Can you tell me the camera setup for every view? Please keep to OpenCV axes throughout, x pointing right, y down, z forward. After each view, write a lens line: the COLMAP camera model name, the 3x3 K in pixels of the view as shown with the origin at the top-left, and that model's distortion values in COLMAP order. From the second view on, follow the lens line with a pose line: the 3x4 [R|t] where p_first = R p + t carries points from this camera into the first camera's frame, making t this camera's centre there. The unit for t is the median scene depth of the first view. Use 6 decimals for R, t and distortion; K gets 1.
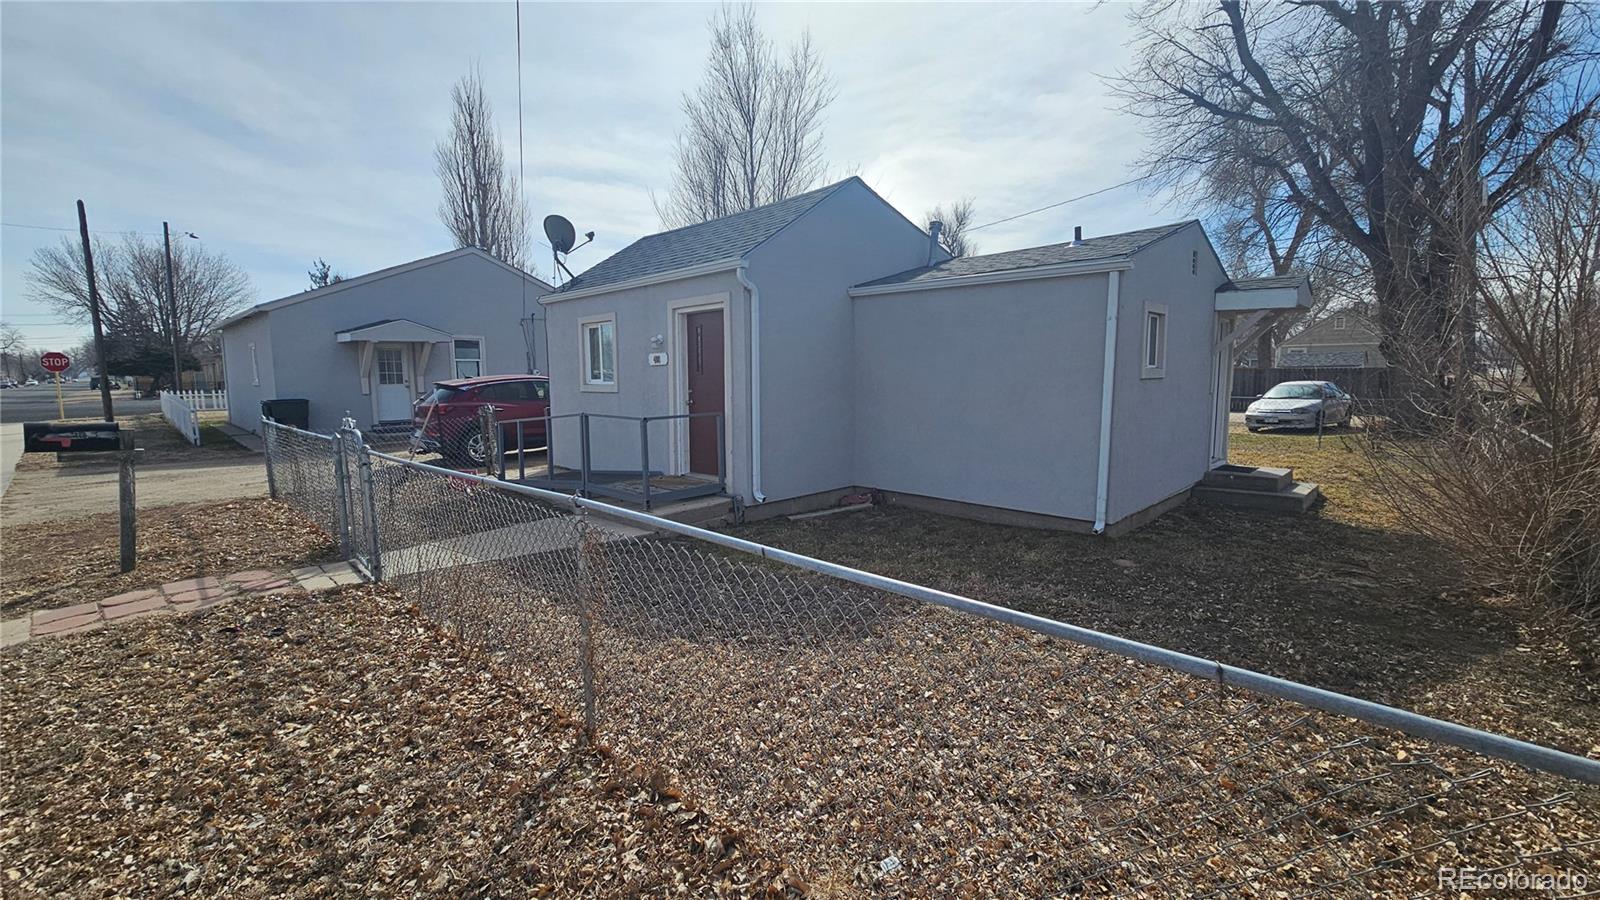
lens RADIAL K [[655.2, 0, 801.9], [0, 655.2, 441.2], [0, 0, 1]] dist [-0.000718, 0.001031]
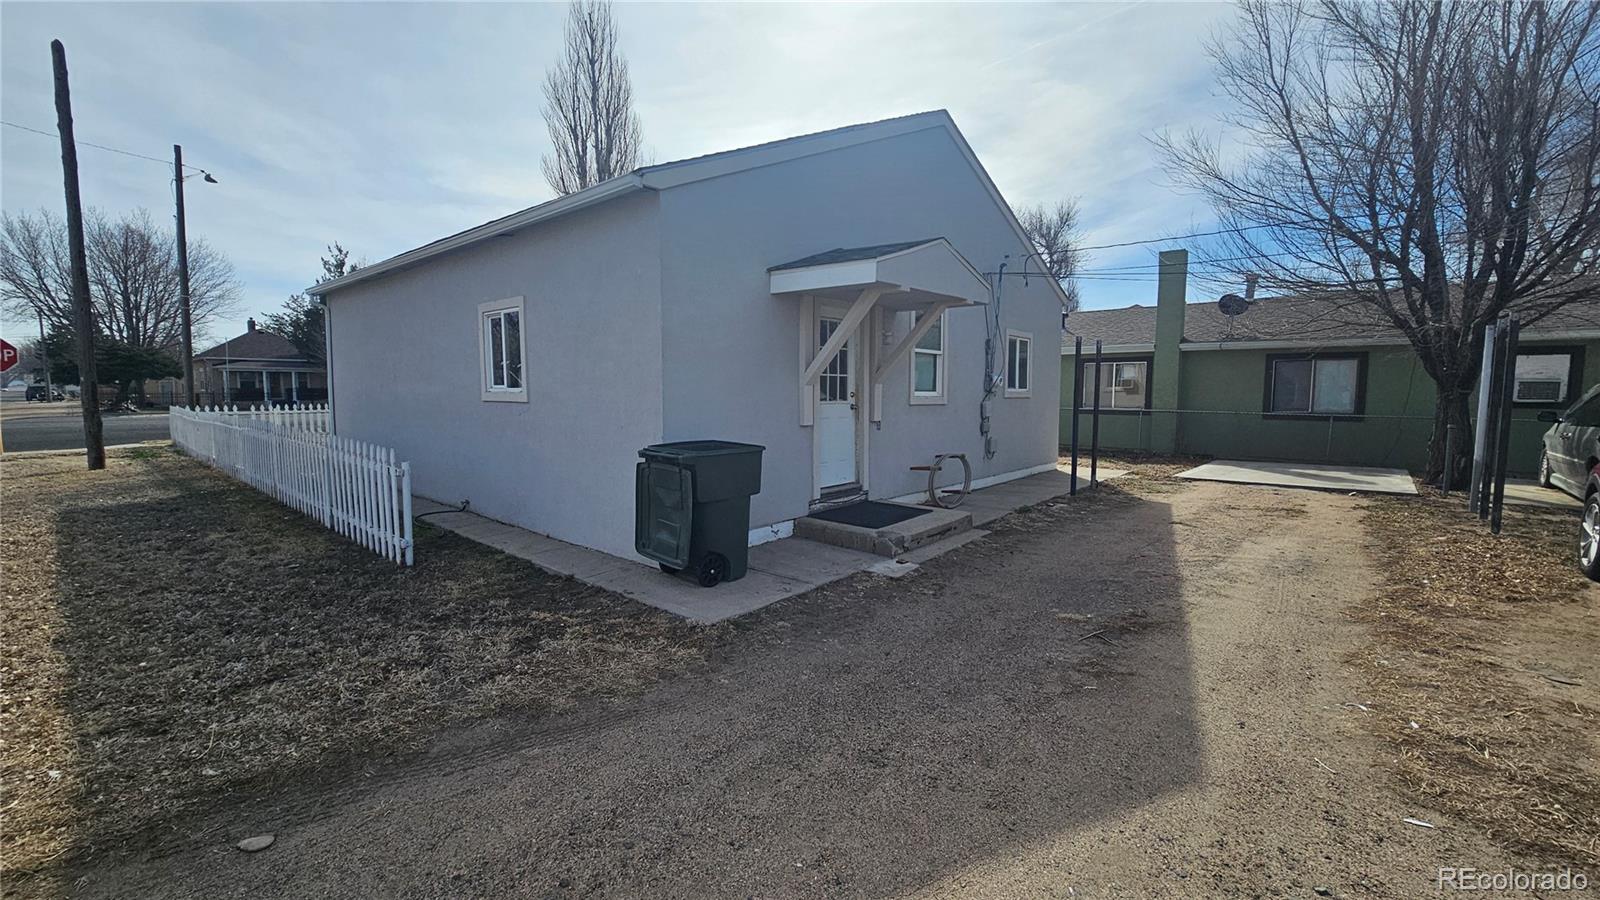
lens RADIAL K [[635.0, 0, 804.0], [0, 635.0, 443.9], [0, 0, 1]] dist [-0.002328, -0.000337]
pose [[0.997838, 0.002708, 0.065668, -0.935974], [-0.001688, 0.999877, -0.015588, -0.073044], [-0.065702, 0.015443, 0.997720, 0.808352]]
